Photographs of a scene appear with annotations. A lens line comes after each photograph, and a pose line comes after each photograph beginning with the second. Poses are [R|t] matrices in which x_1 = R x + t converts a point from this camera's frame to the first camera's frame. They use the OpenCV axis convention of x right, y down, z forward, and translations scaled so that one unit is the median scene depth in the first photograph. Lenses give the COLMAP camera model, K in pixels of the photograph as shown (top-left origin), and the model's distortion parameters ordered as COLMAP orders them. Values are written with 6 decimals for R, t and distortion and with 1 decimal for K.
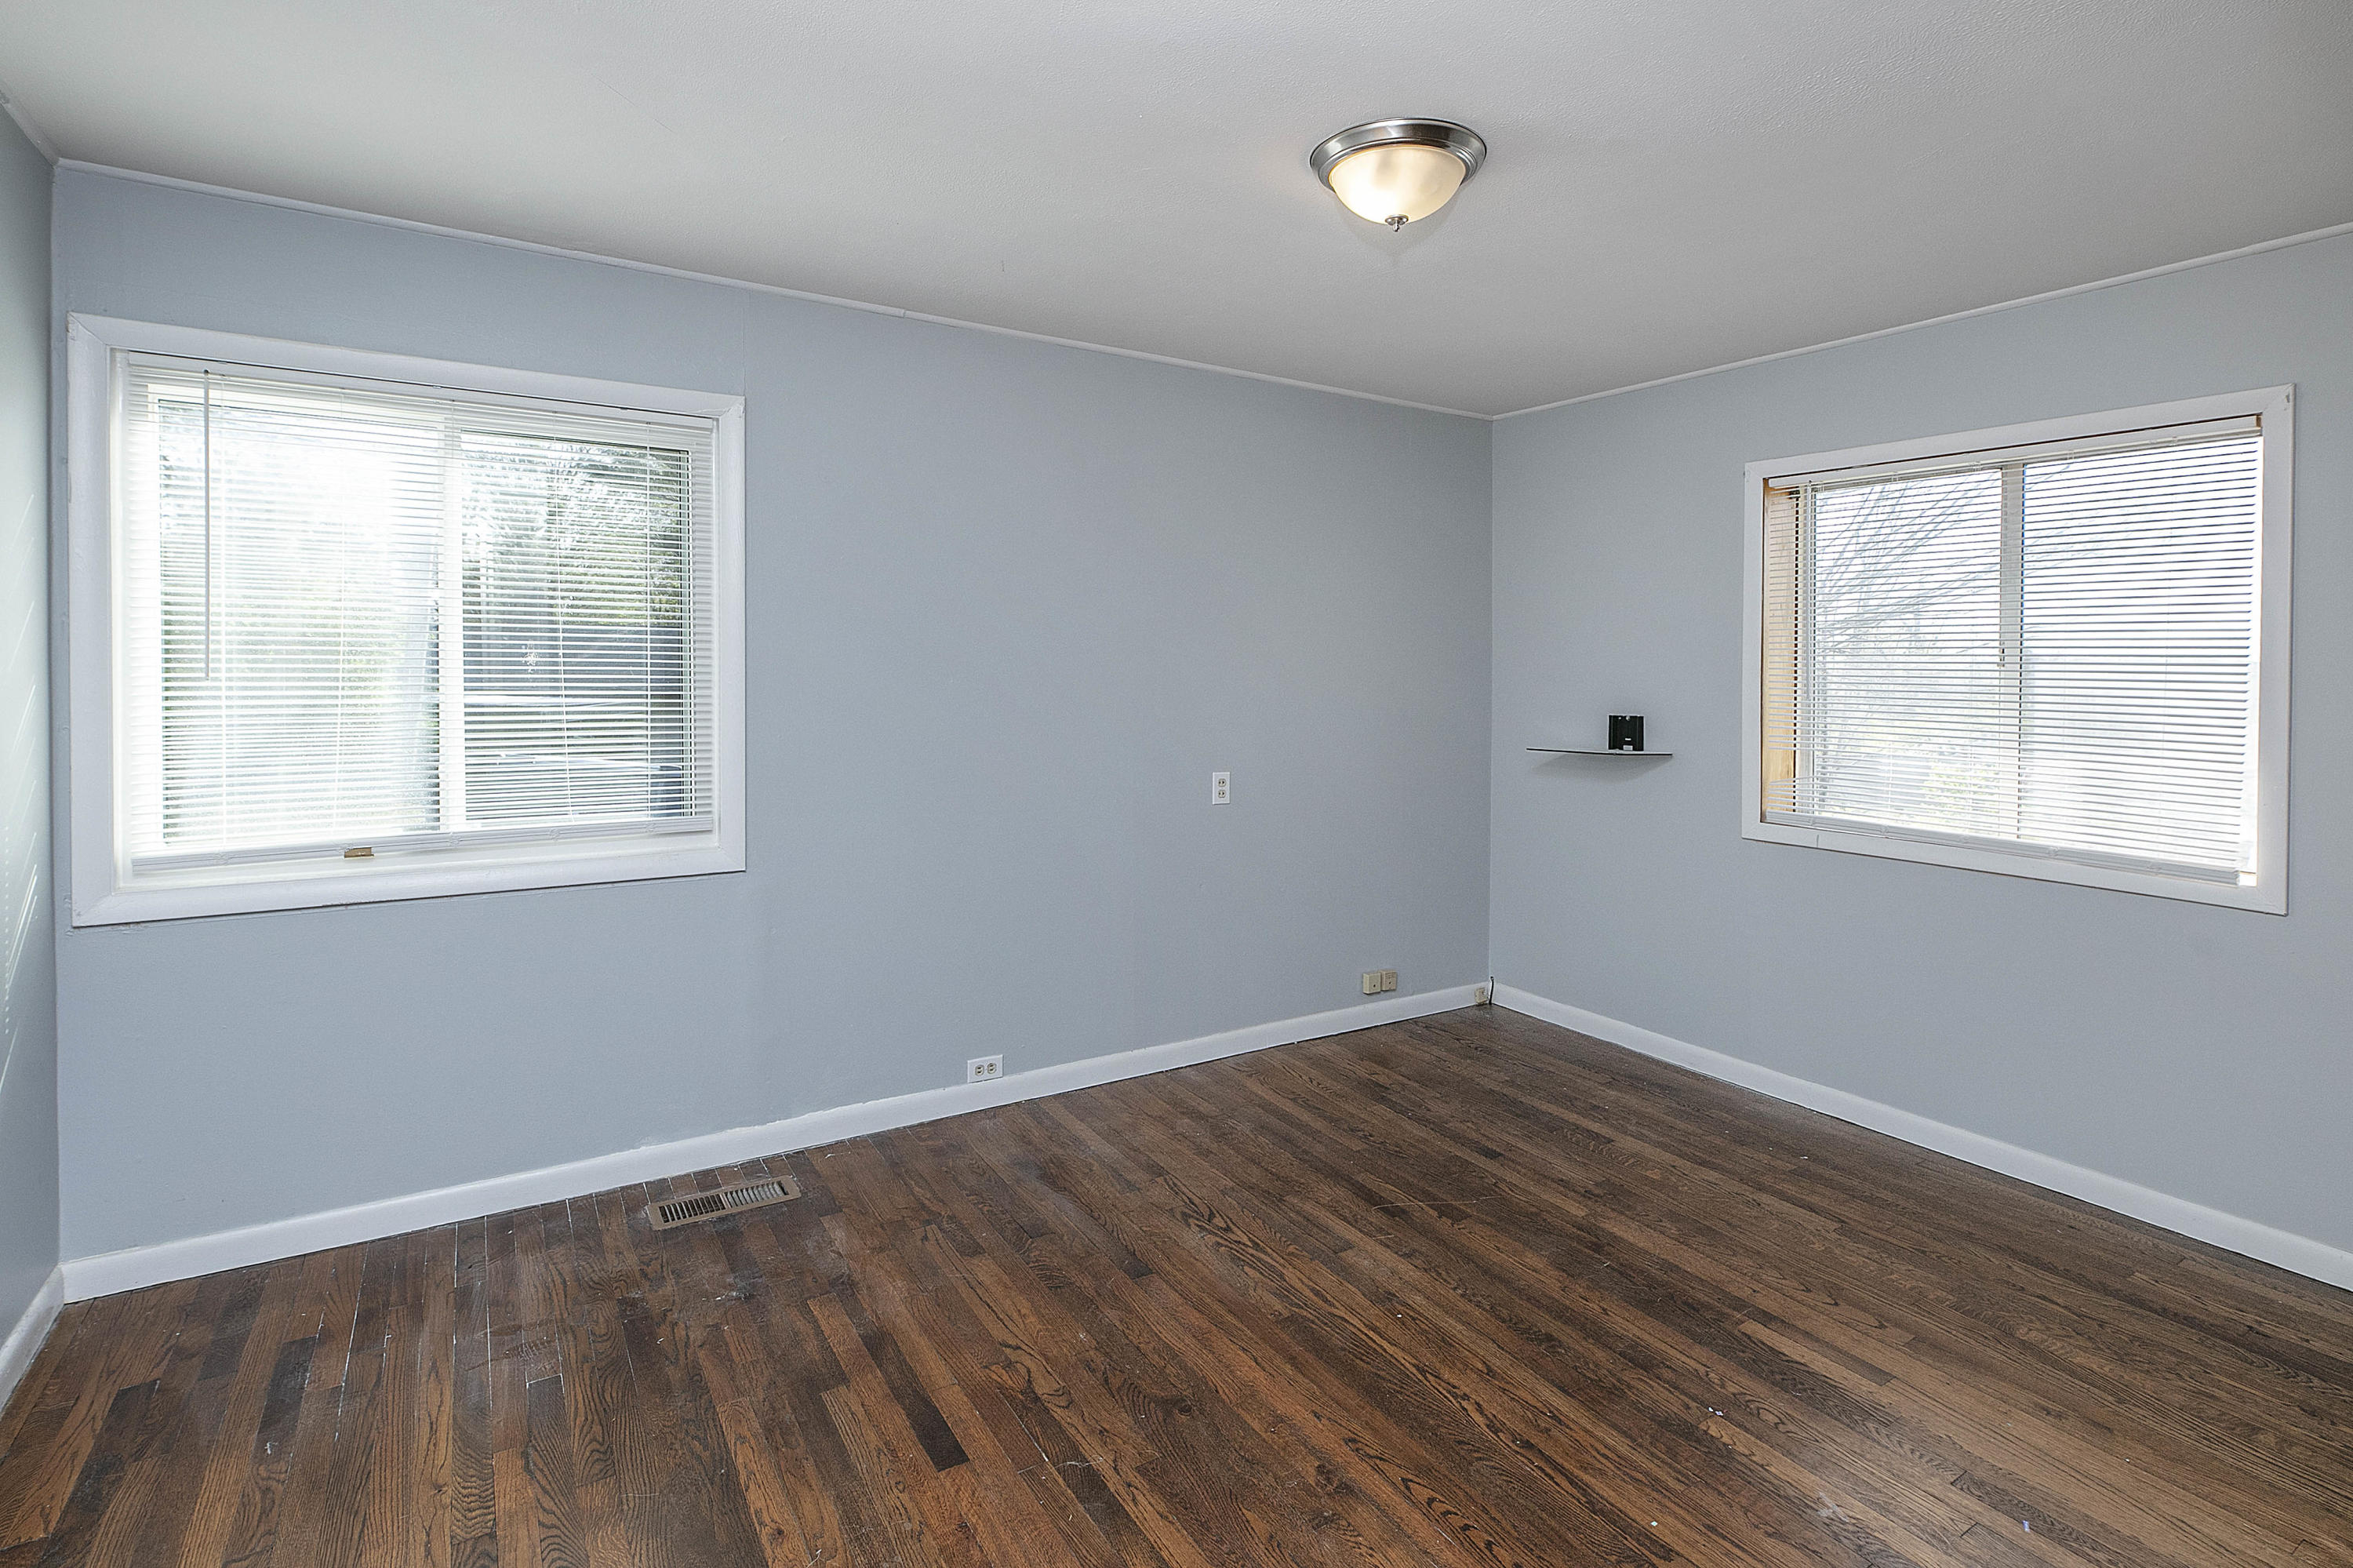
lens RADIAL K [[1153.4, 0, 1176.5], [0, 1153.4, 784.0], [0, 0, 1]] dist [-0.002233, -0.000591]
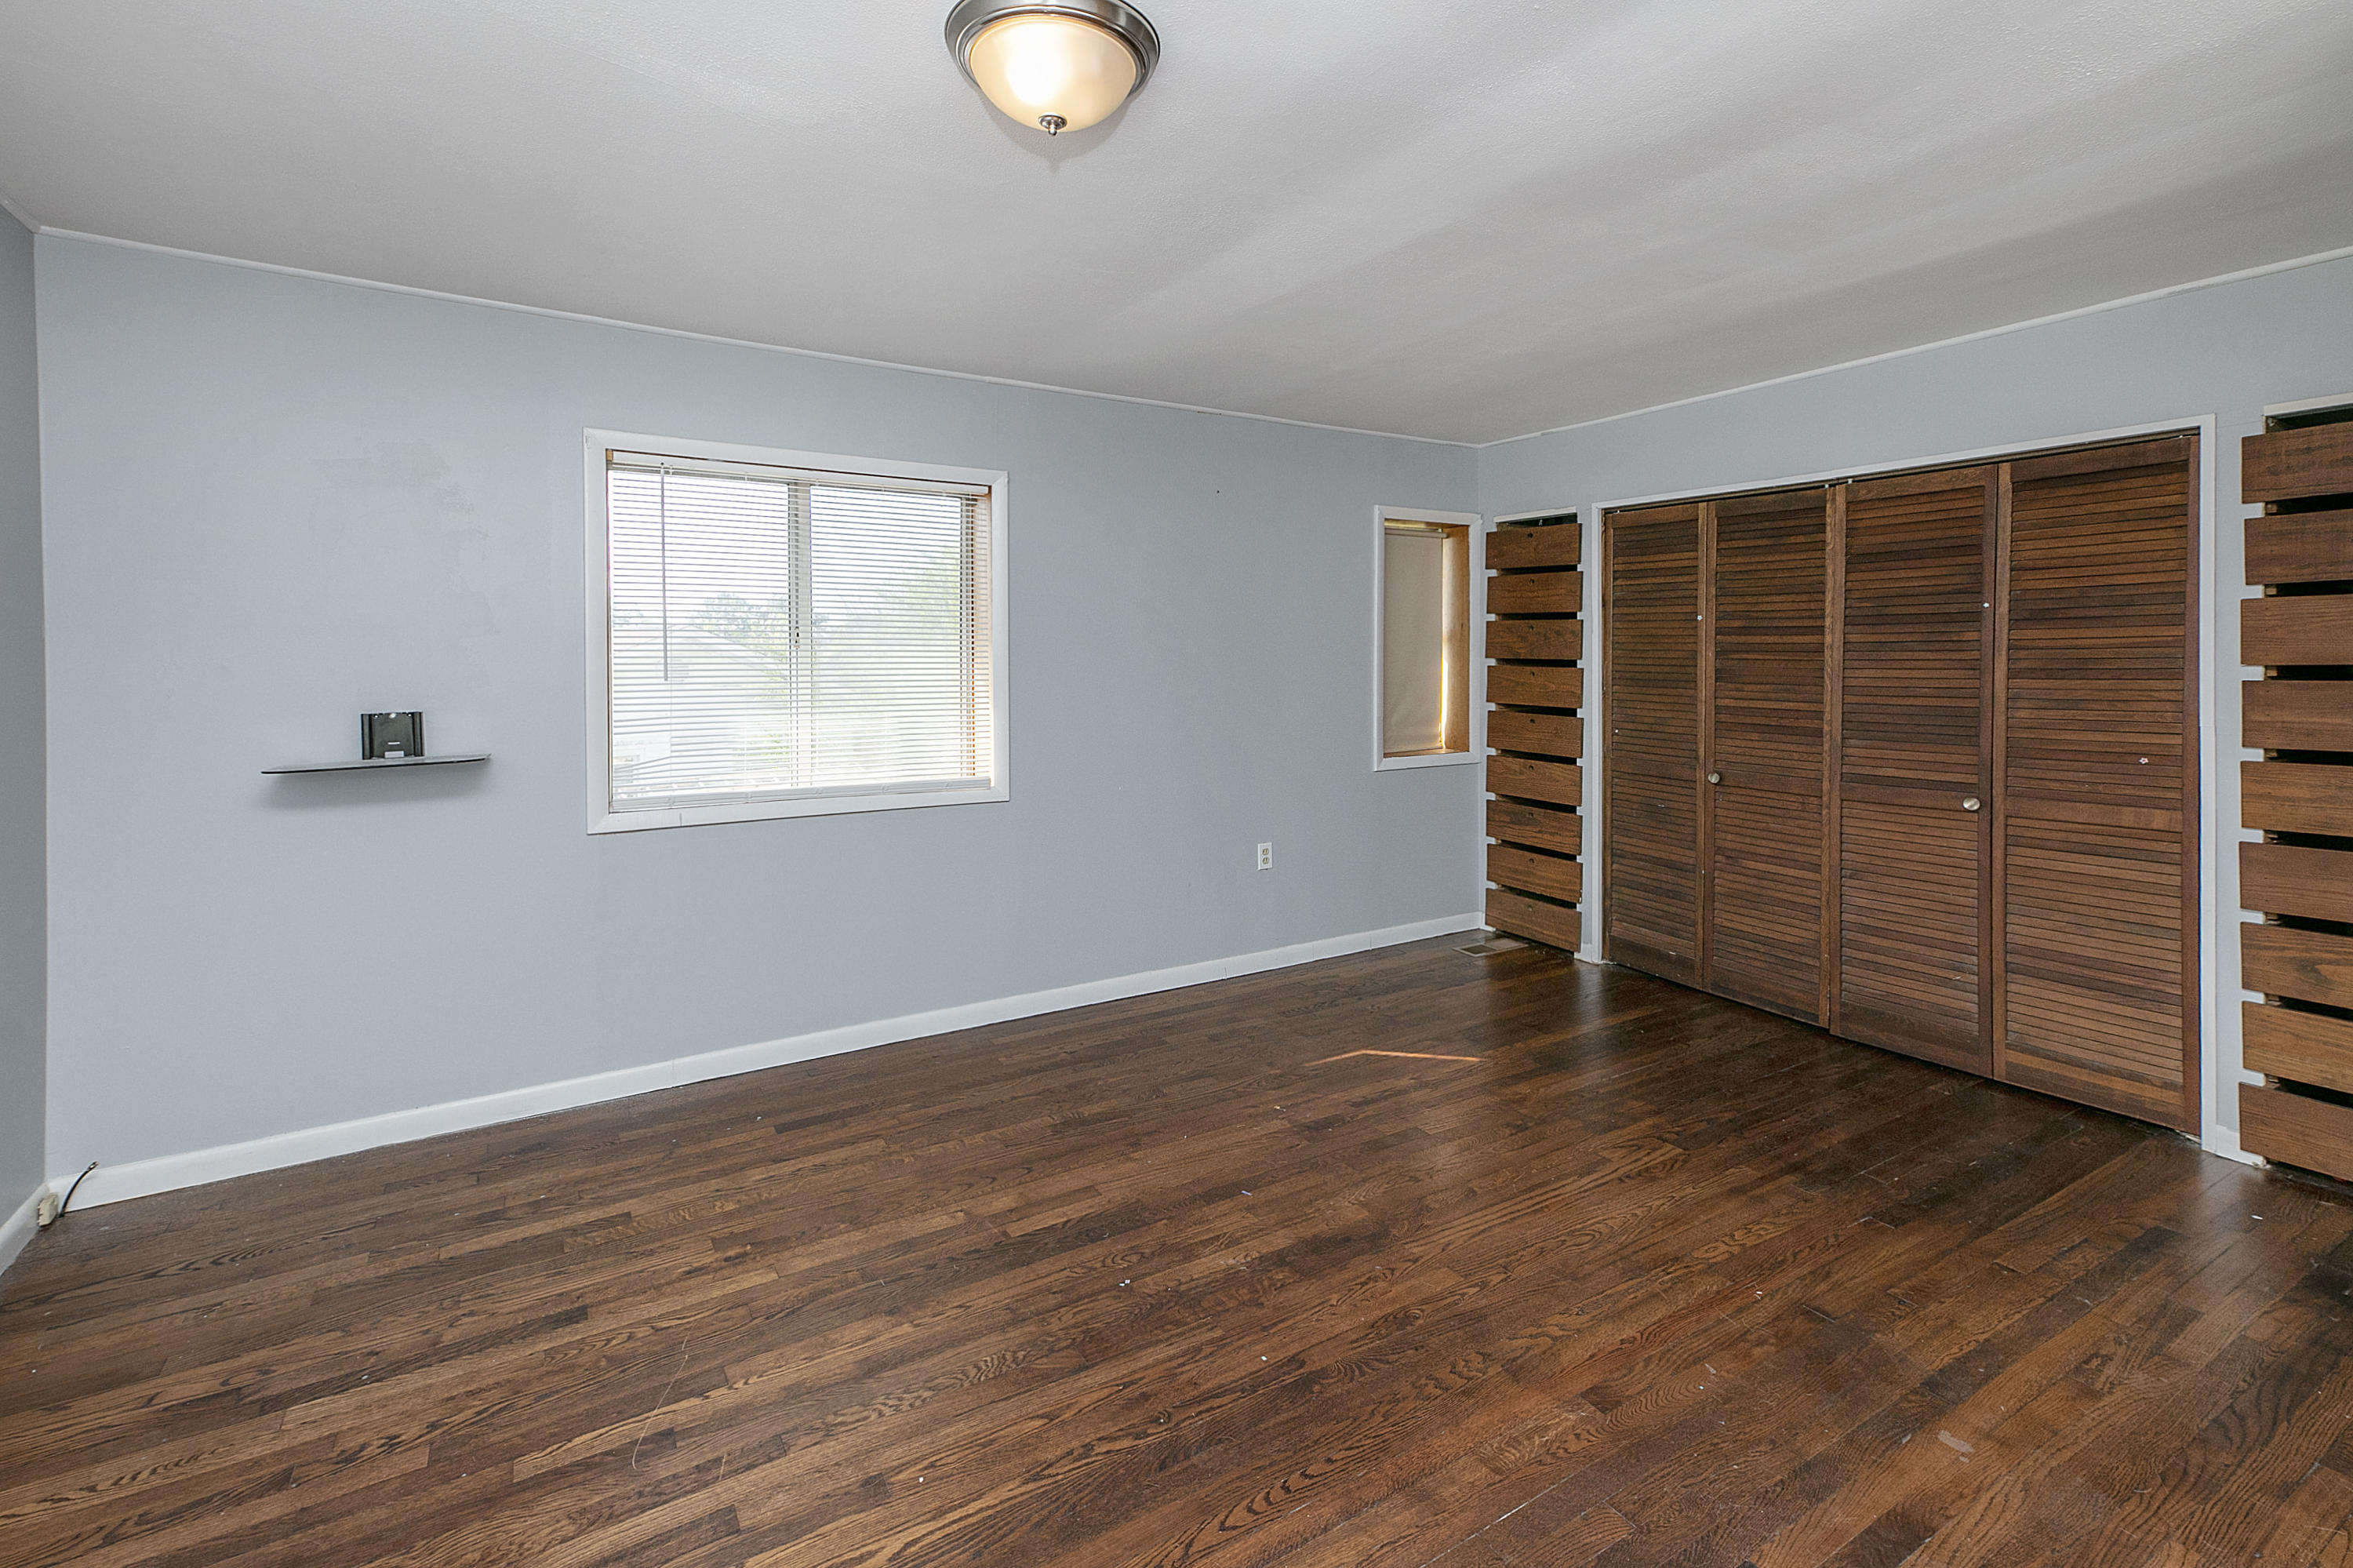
lens RADIAL K [[1018.5, 0, 1173.7], [0, 1018.5, 712.7], [0, 0, 1]] dist [0.022198, 0.000074]
pose [[0.017108, -0.068382, 0.997513, -0.369614], [0.105025, 0.992262, 0.066221, -0.065441], [-0.994322, 0.103631, 0.024157, 0.602578]]
